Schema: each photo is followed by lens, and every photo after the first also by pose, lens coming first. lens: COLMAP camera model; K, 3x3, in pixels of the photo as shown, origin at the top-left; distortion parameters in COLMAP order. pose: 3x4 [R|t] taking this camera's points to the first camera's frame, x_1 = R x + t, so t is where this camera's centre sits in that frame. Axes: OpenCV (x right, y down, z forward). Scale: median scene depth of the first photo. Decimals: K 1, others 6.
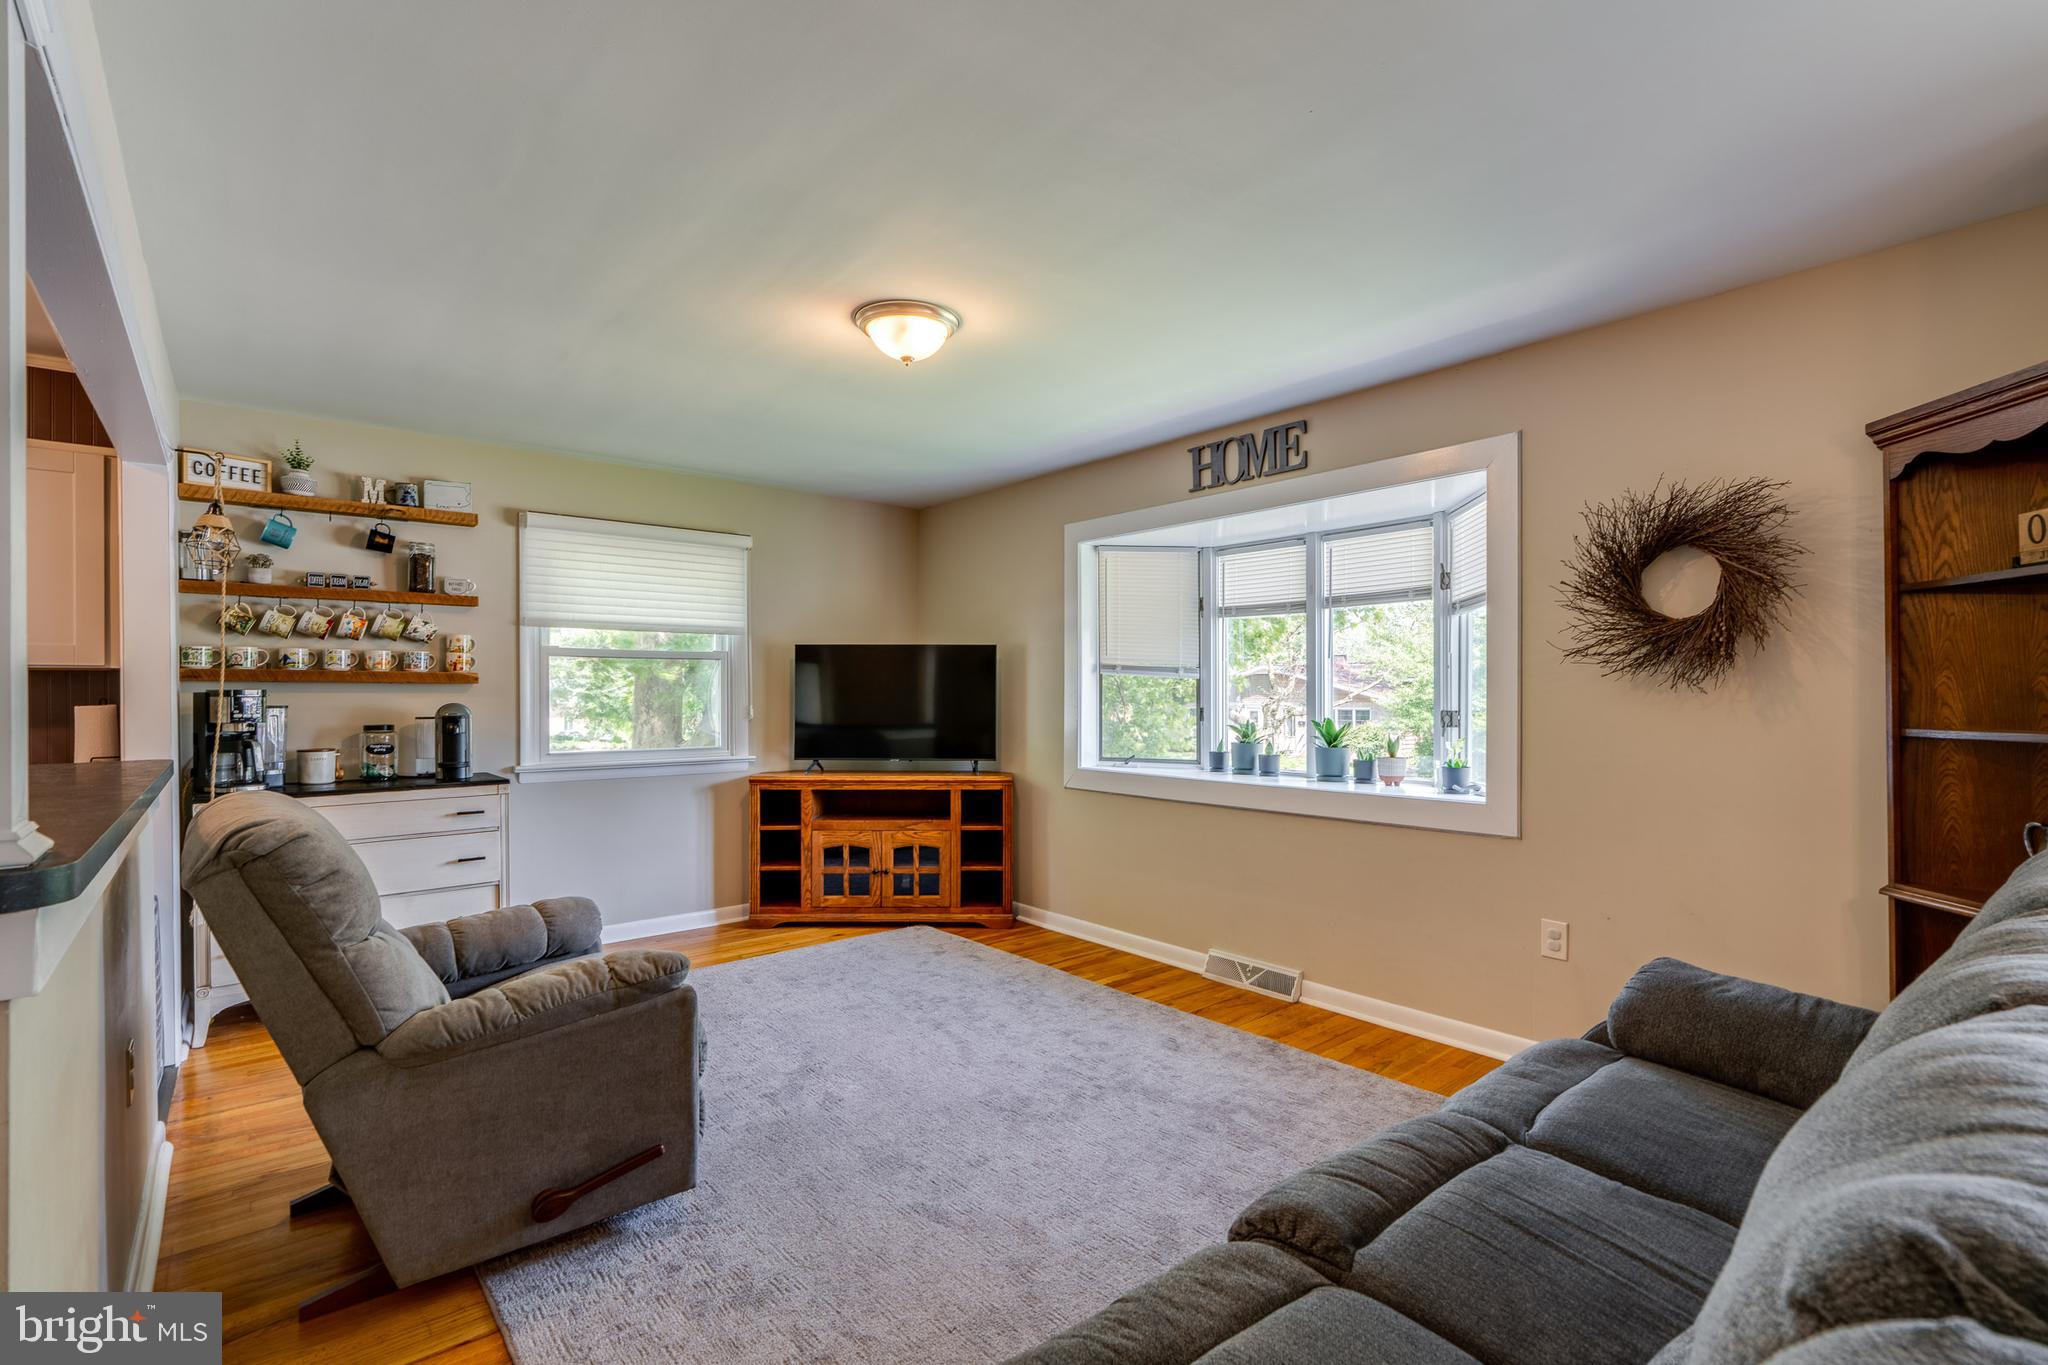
lens RADIAL K [[929.5, 0, 1013.7], [0, 929.5, 682.5], [0, 0, 1]] dist [-0.005073, 0.000374]
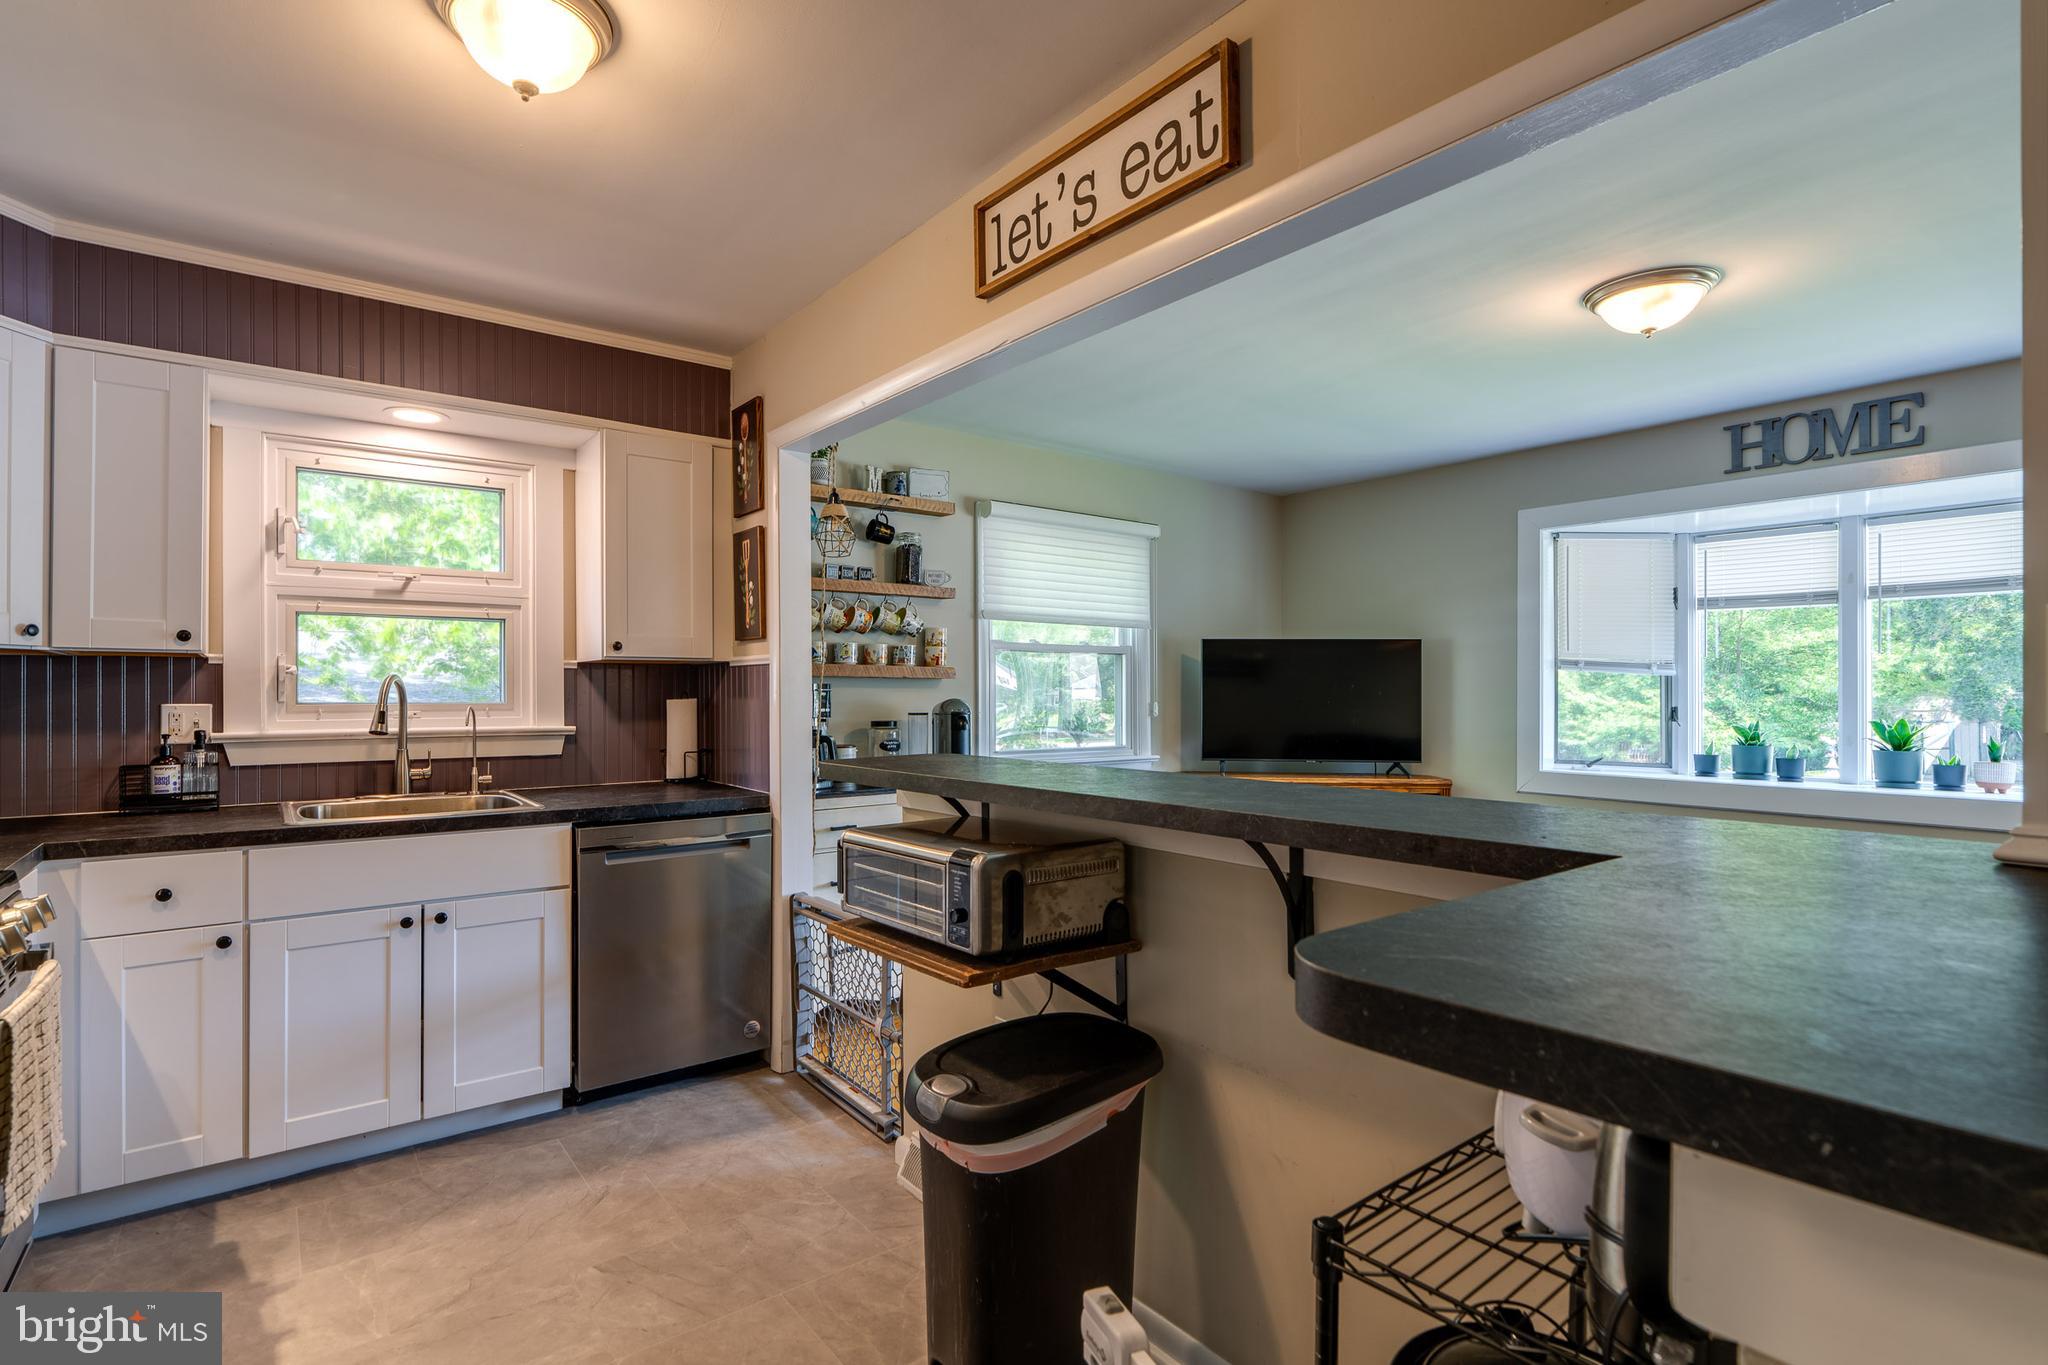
lens RADIAL K [[959.9, 0, 962.0], [0, 959.9, 679.6], [0, 0, 1]] dist [-0.012005, 0.001654]
pose [[0.997722, 0.002097, -0.067433, -0.514422], [-0.002169, 0.999997, -0.000994, 0.003092], [0.067430, 0.001138, 0.997723, 0.001983]]
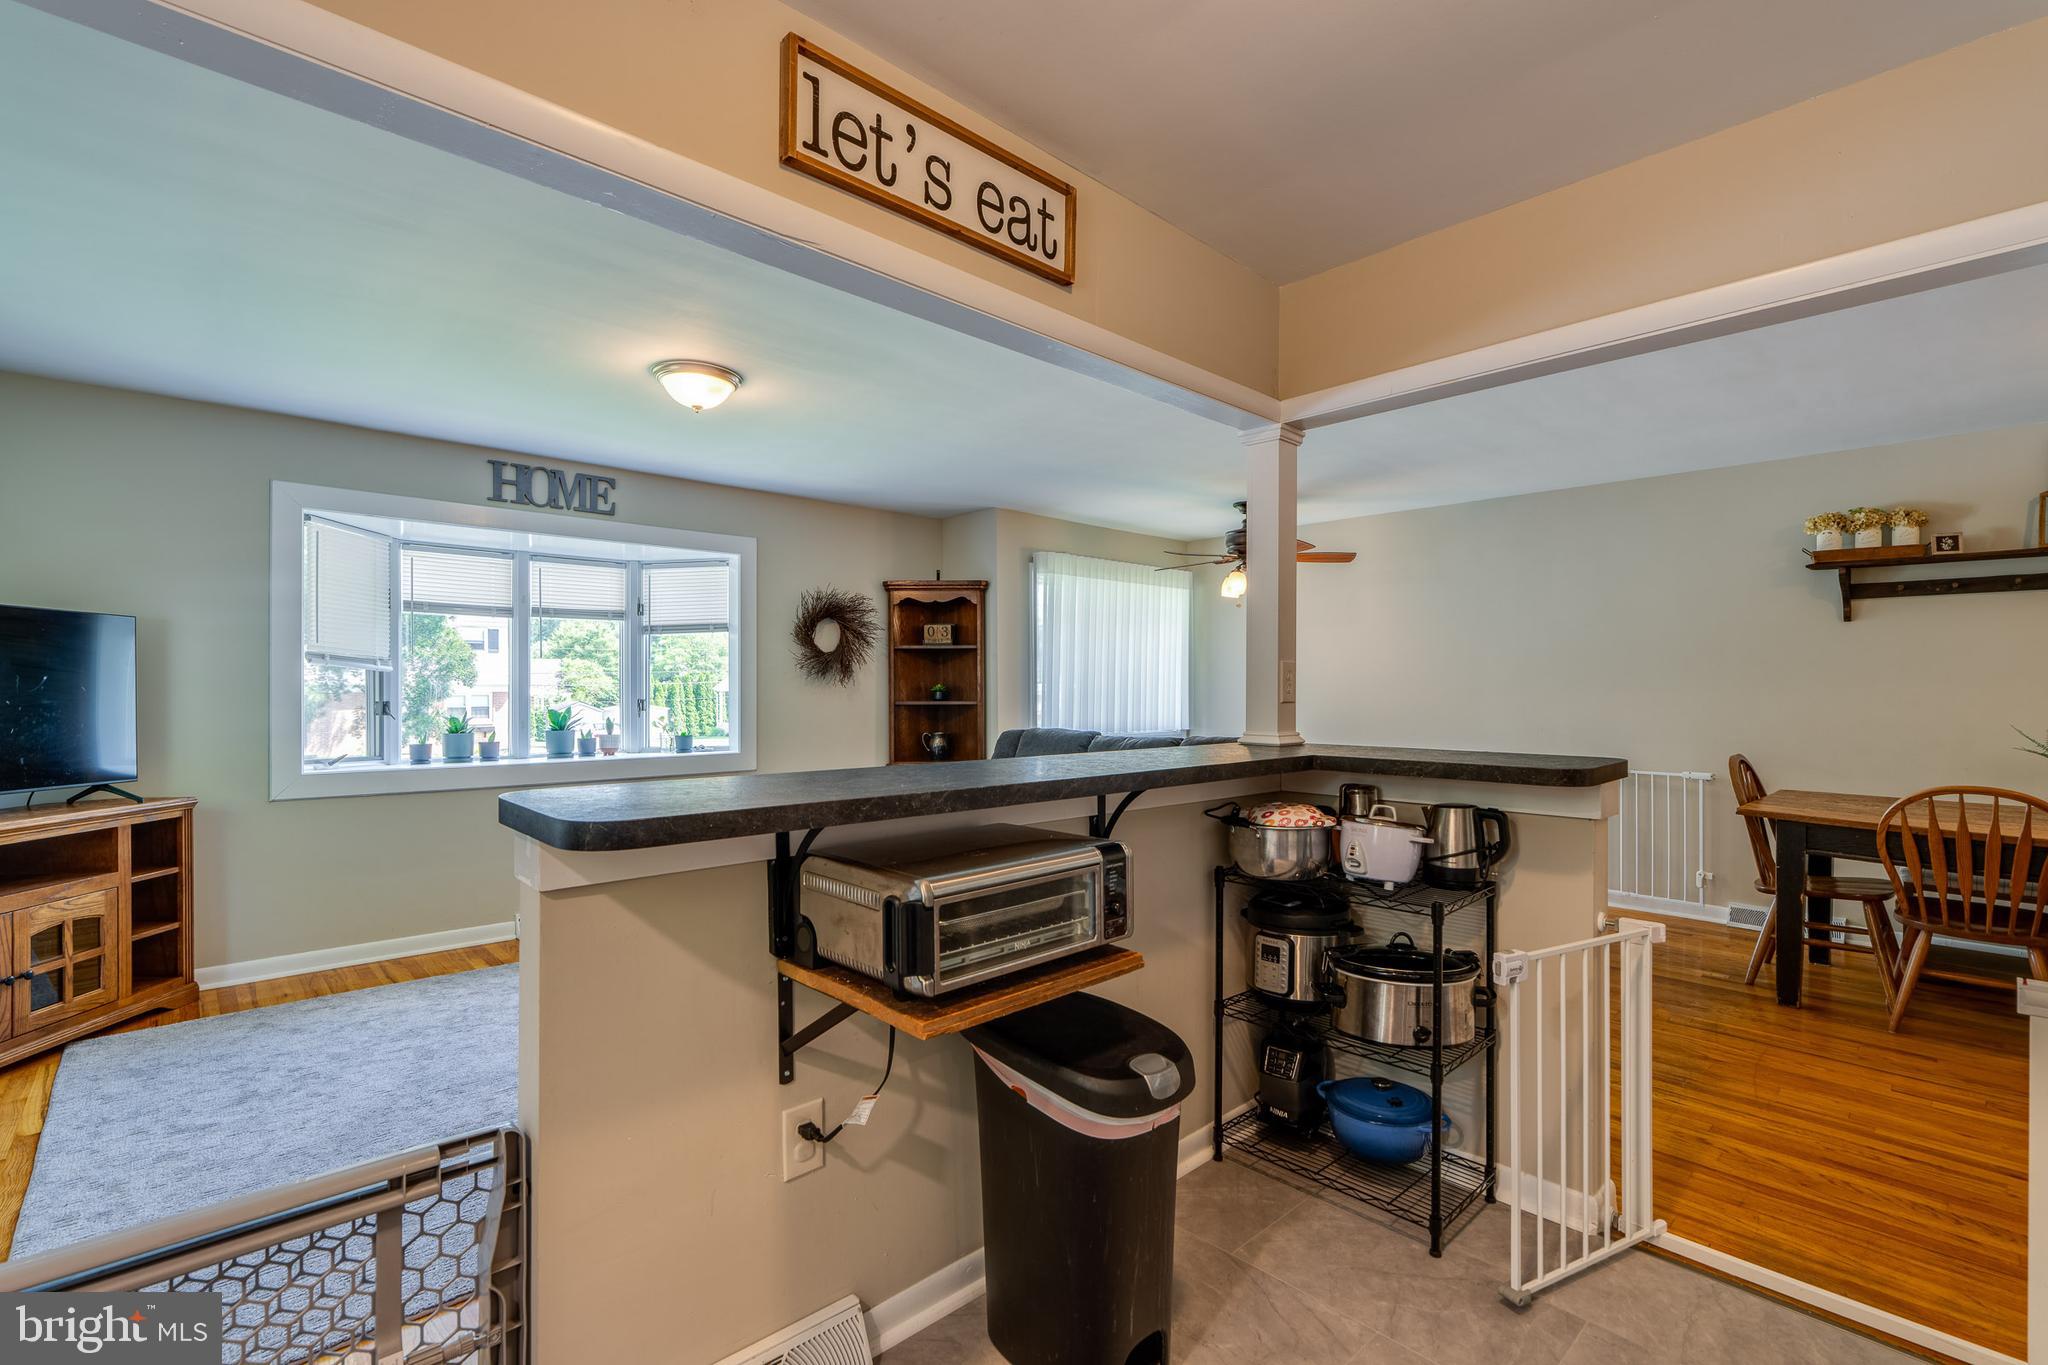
lens RADIAL K [[929.5, 0, 1004.2], [0, 929.5, 697.7], [0, 0, 1]] dist [-0.005073, 0.000374]
pose [[-0.046469, -0.008275, 0.998885, -0.930120], [-0.012702, 0.999890, 0.007693, 0.008454], [-0.998839, -0.012331, -0.046569, 0.459581]]
